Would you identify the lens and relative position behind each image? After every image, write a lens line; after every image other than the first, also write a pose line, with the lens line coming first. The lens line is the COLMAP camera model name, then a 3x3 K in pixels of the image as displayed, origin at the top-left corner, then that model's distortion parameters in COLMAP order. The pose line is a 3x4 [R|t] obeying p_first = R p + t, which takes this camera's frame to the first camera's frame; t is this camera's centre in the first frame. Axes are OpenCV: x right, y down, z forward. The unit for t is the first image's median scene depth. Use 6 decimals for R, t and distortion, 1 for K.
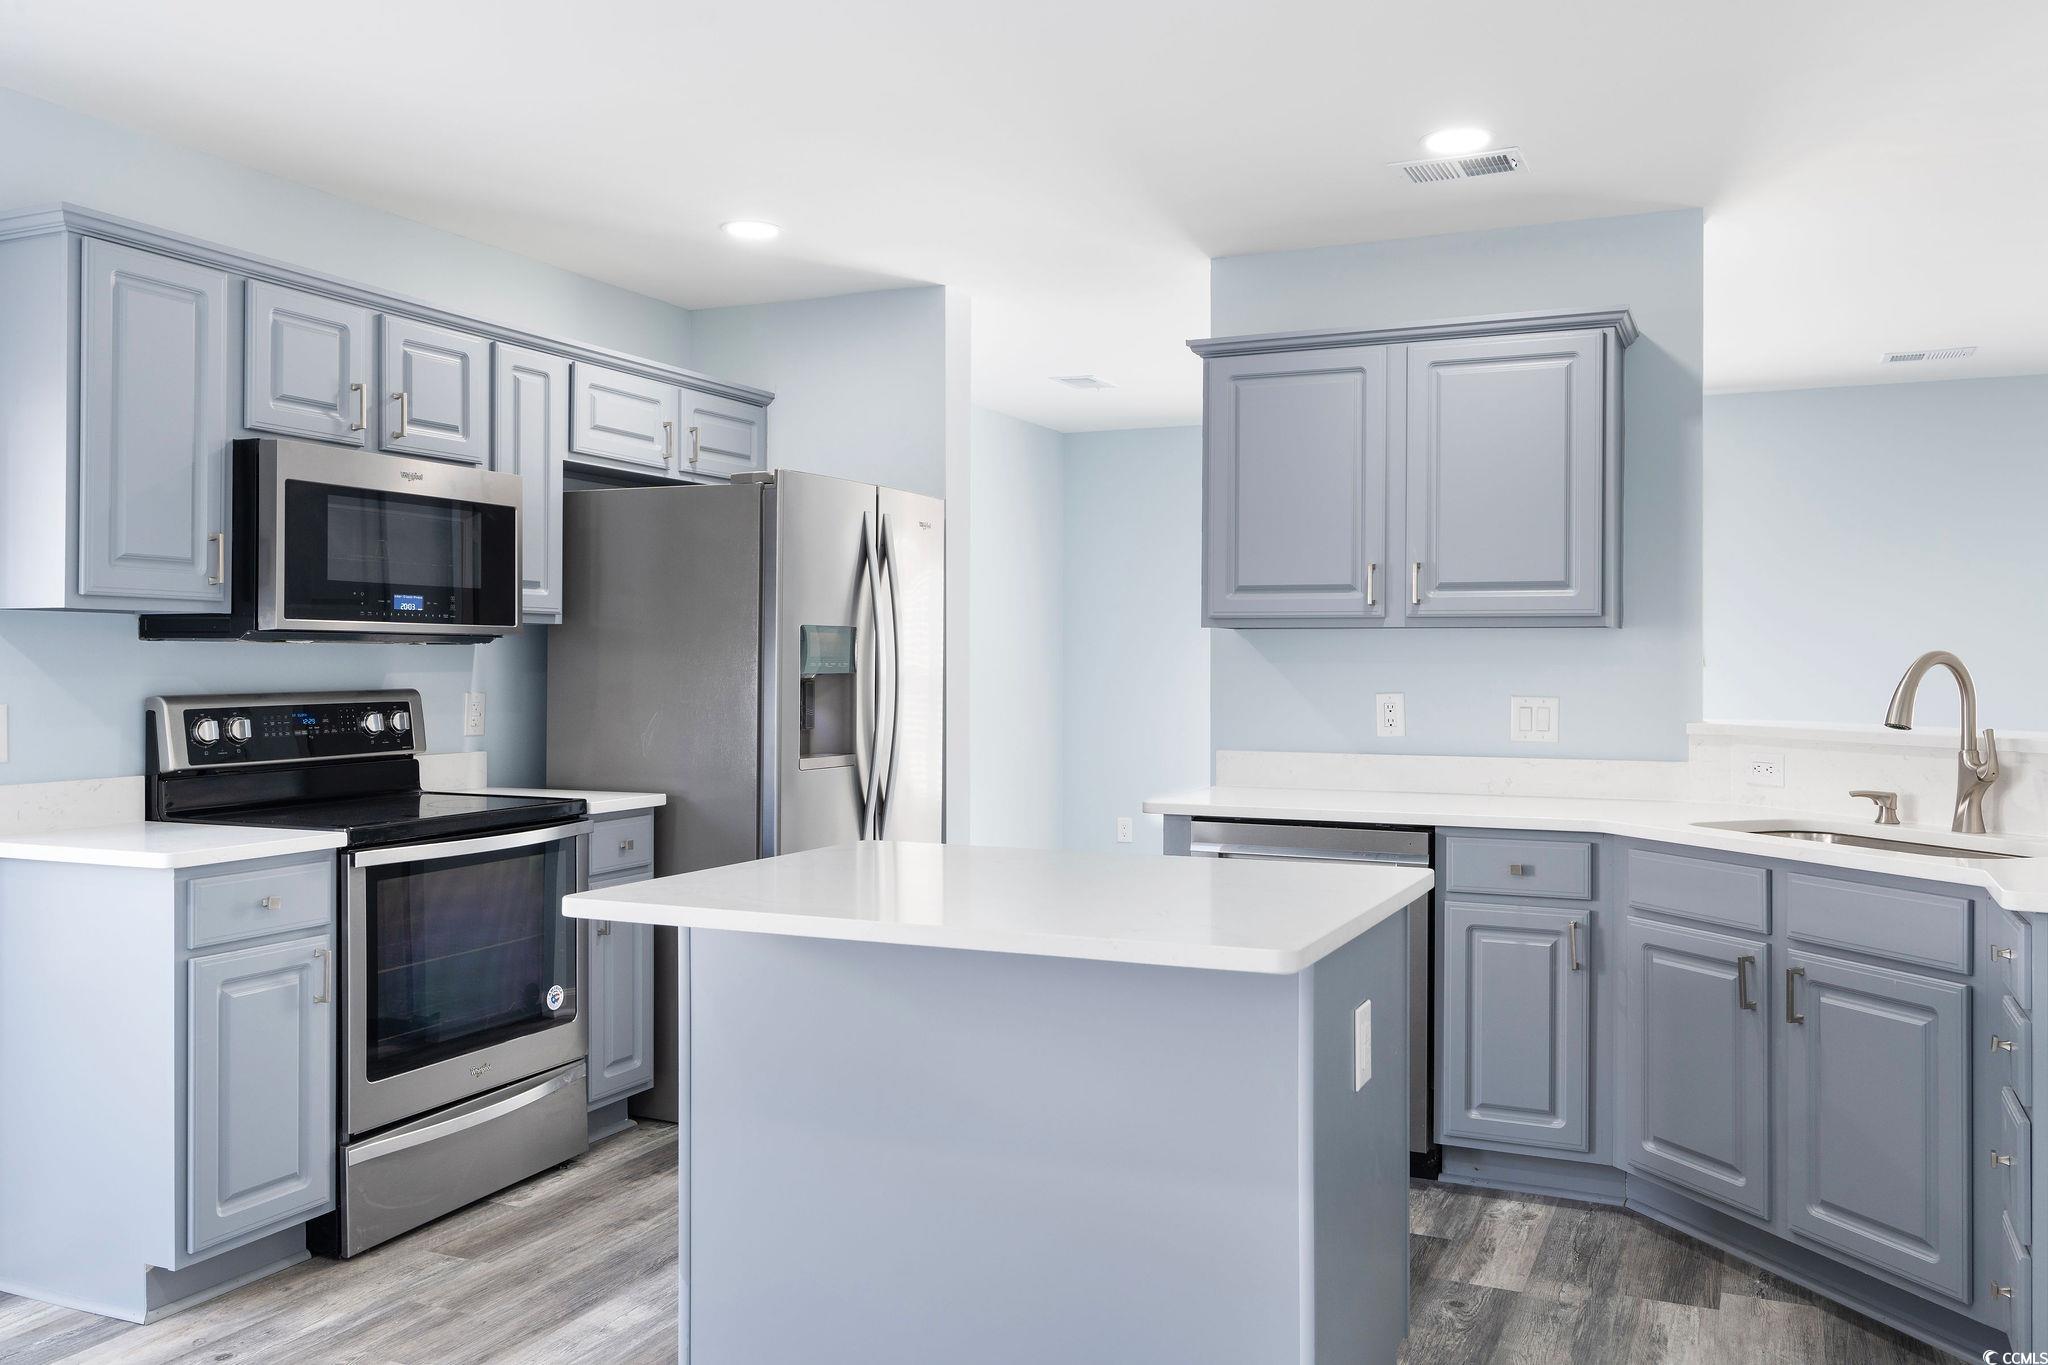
lens RADIAL K [[1619.6, 0, 1023.5], [0, 1619.6, 656.8], [0, 0, 1]] dist [-0.005314, -0.001377]
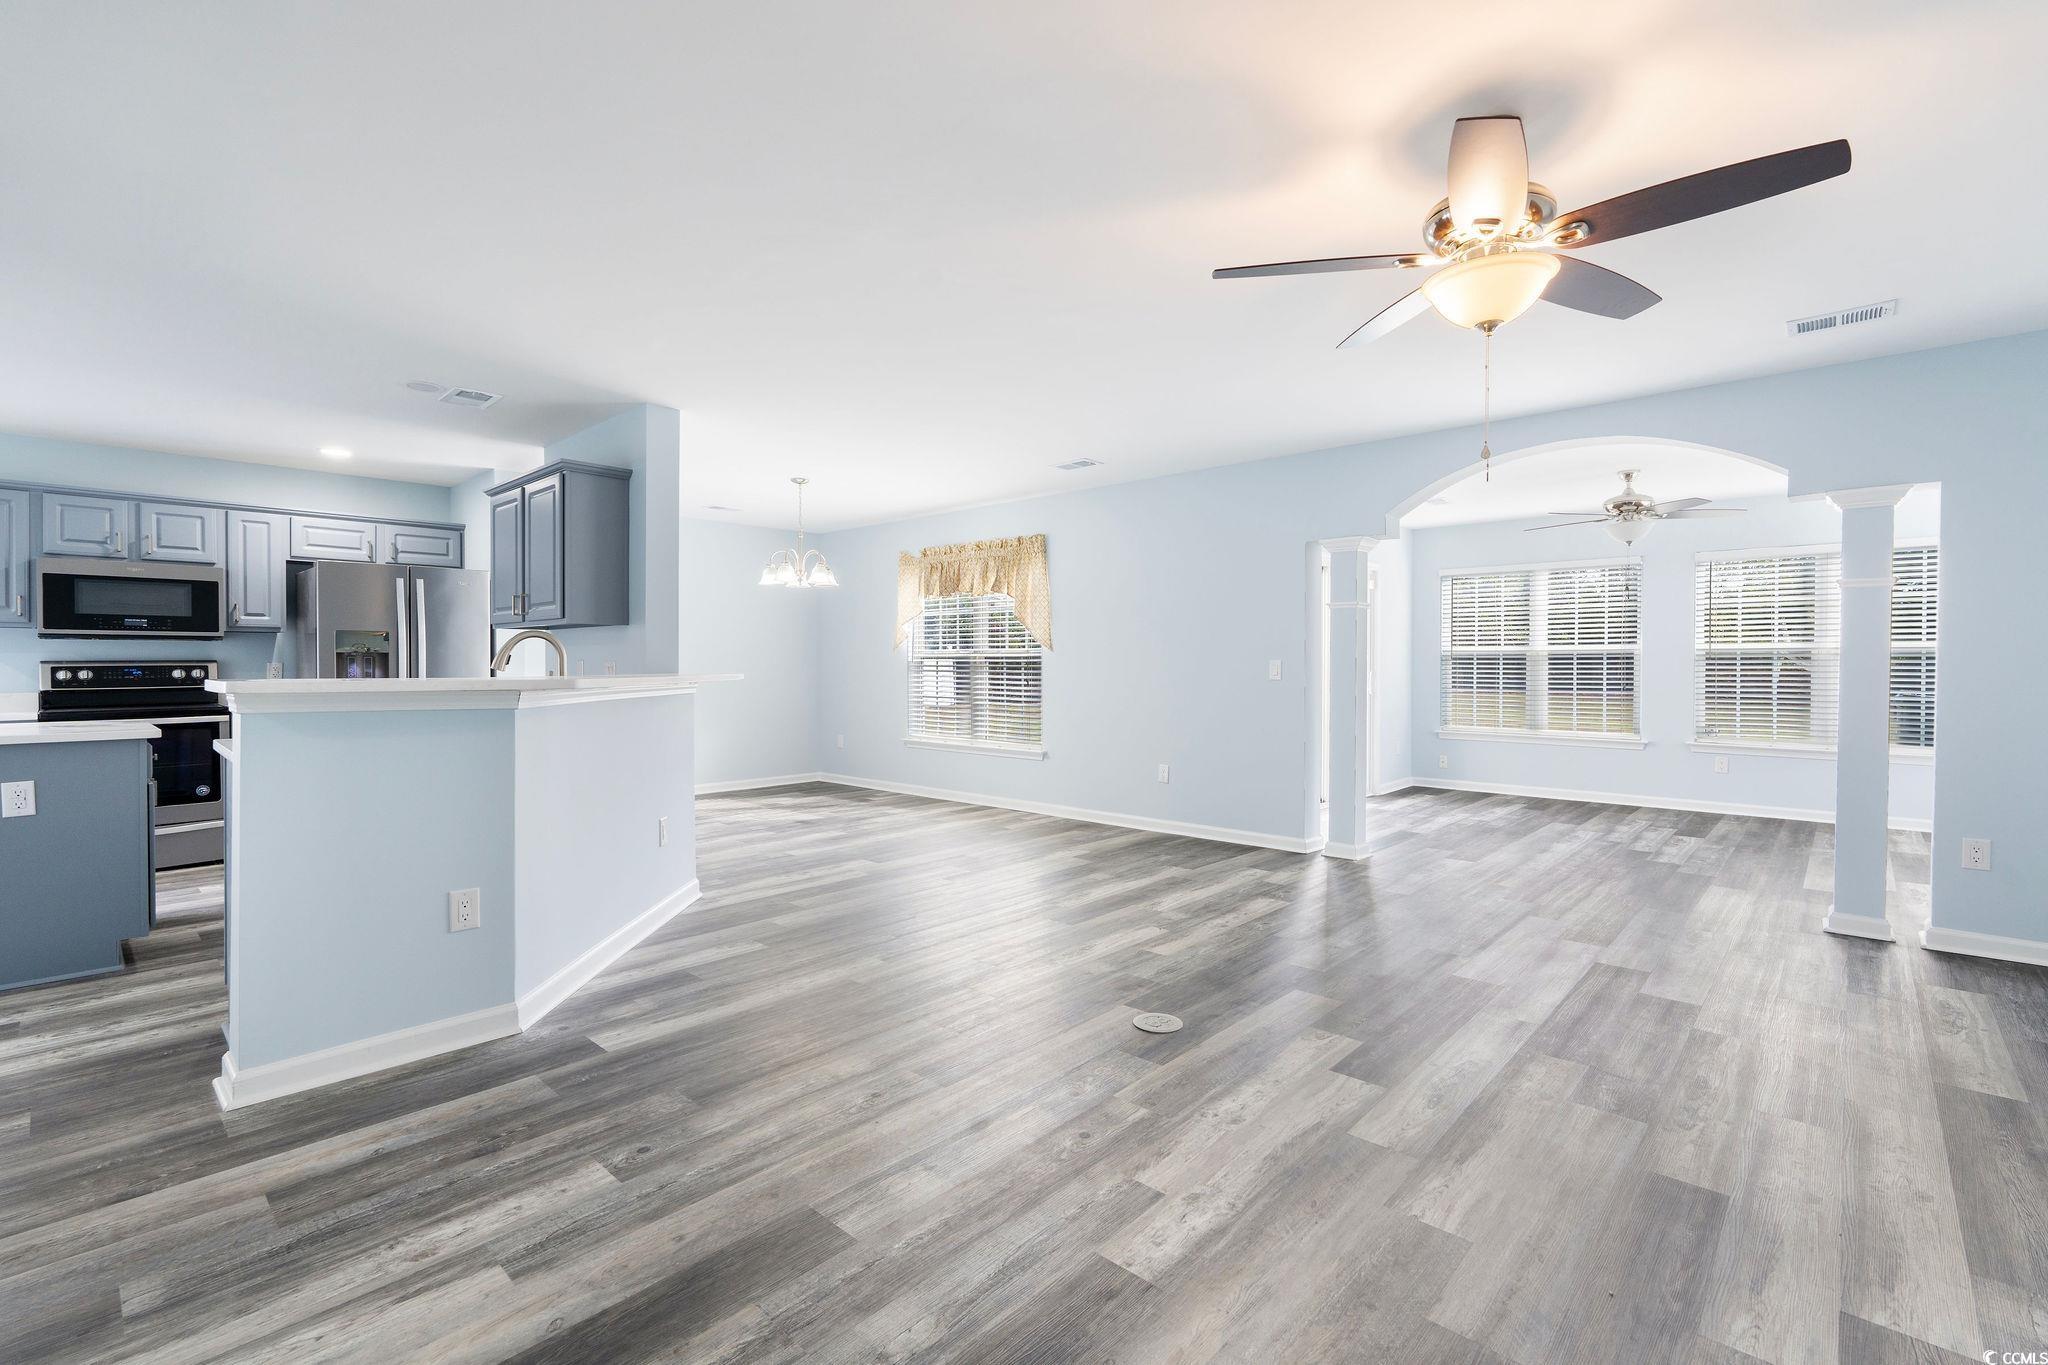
lens RADIAL K [[904.0, 0, 1029.6], [0, 904.0, 674.9], [0, 0, 1]] dist [-0.002198, -0.000137]
pose [[0.951630, -0.001117, -0.307245, 1.355763], [0.005653, 0.999888, 0.013875, 0.034947], [0.307195, -0.014941, 0.951529, 0.133131]]
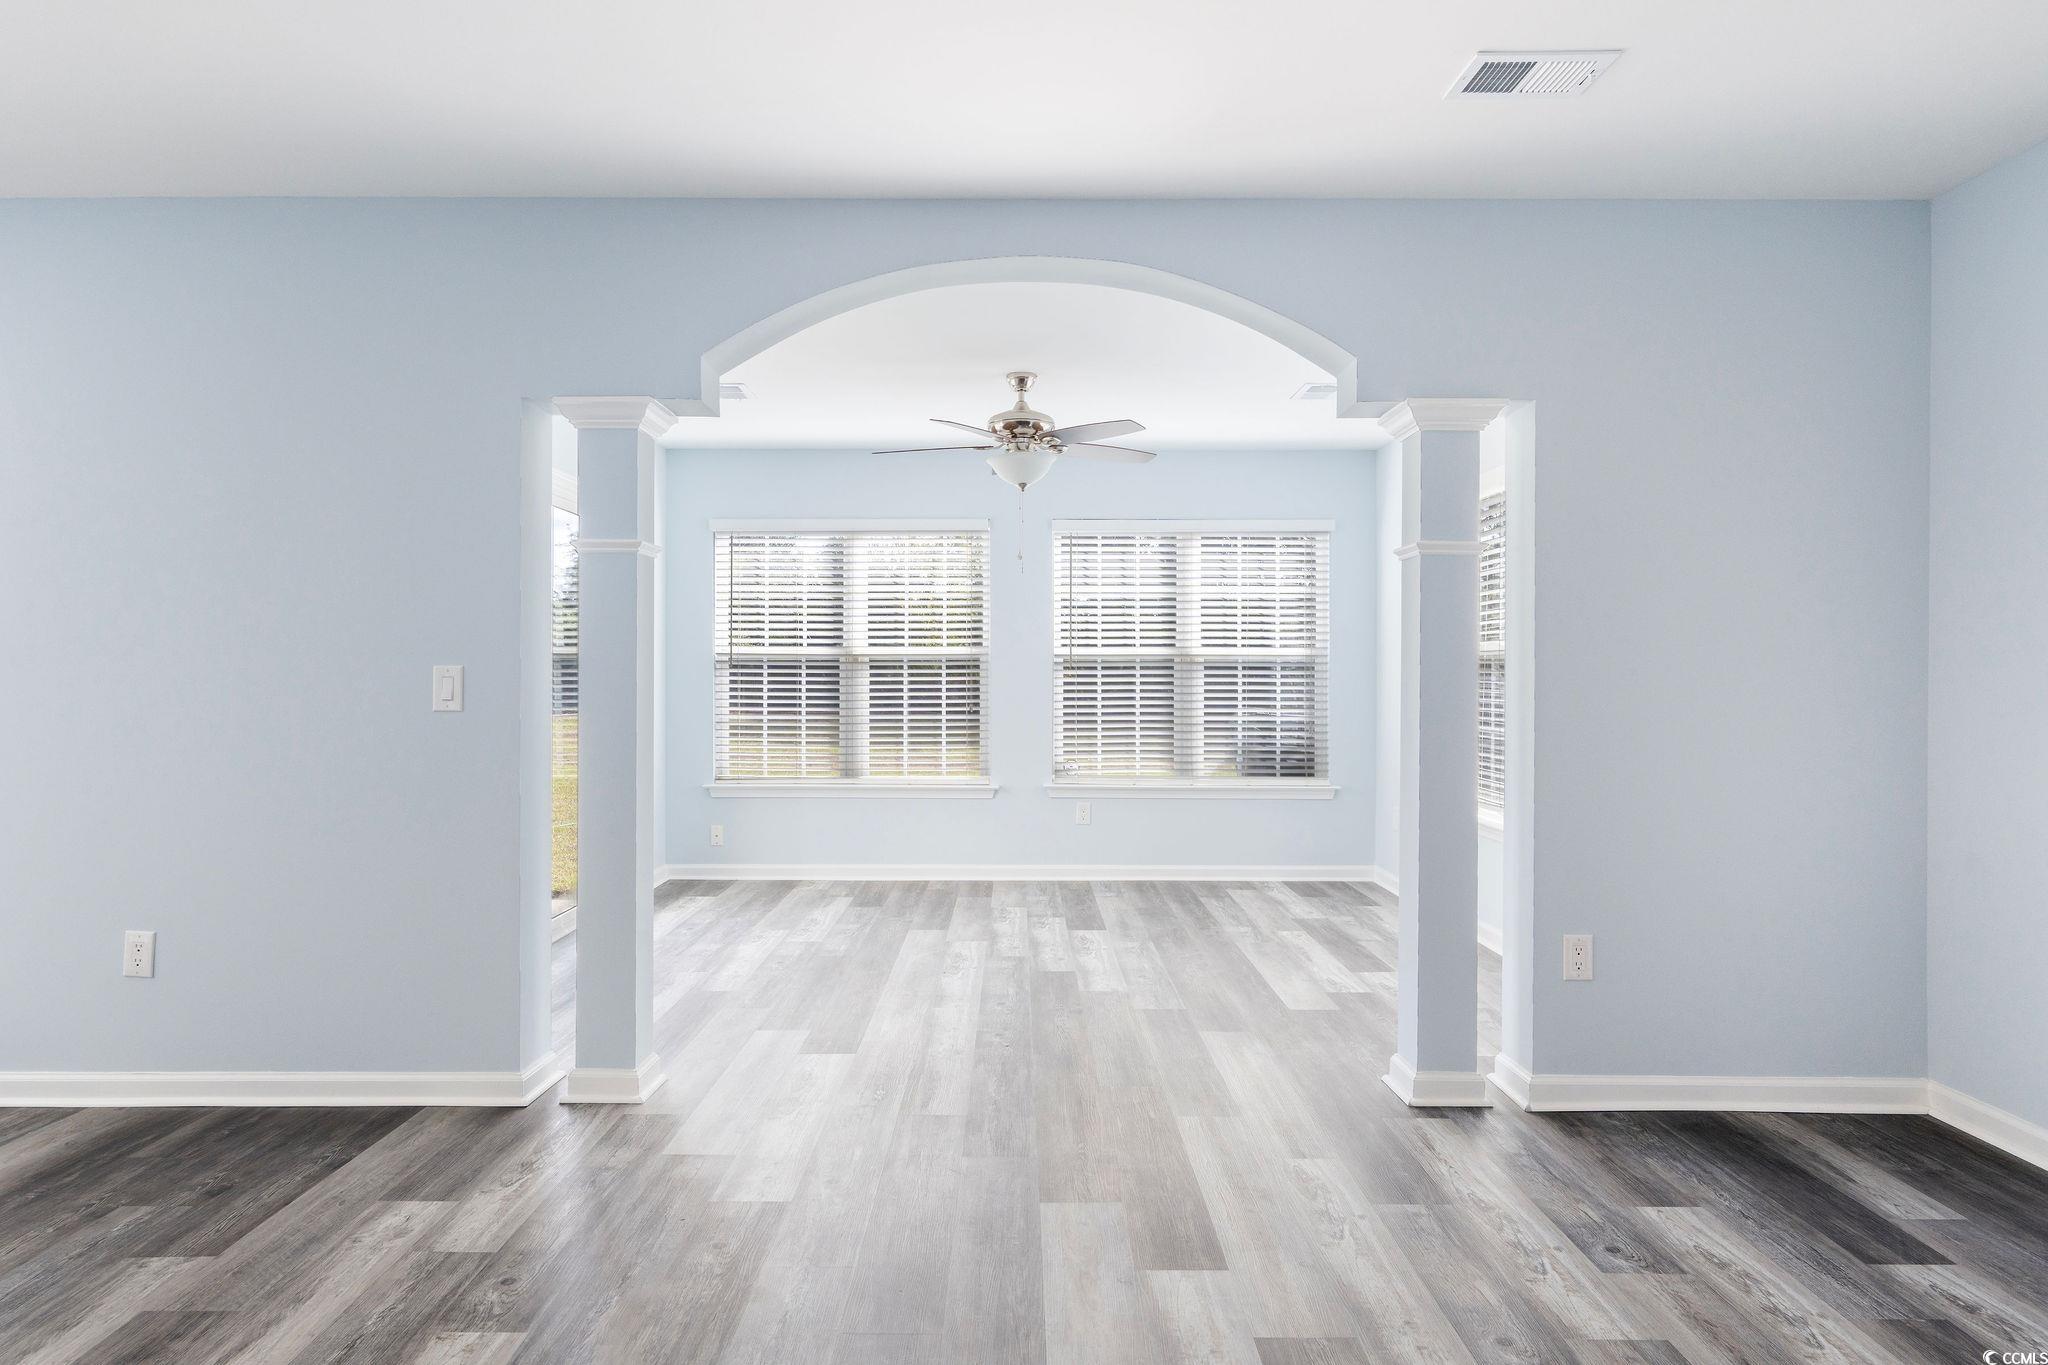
lens RADIAL K [[1215.1, 0, 1014.3], [0, 1215.1, 681.7], [0, 0, 1]] dist [-0.001538, 0.001304]
pose [[0.910043, -0.006415, 0.414465, 1.290767], [0.002322, 0.999943, 0.010378, 0.037021], [-0.414508, -0.008482, 0.910006, 0.749850]]
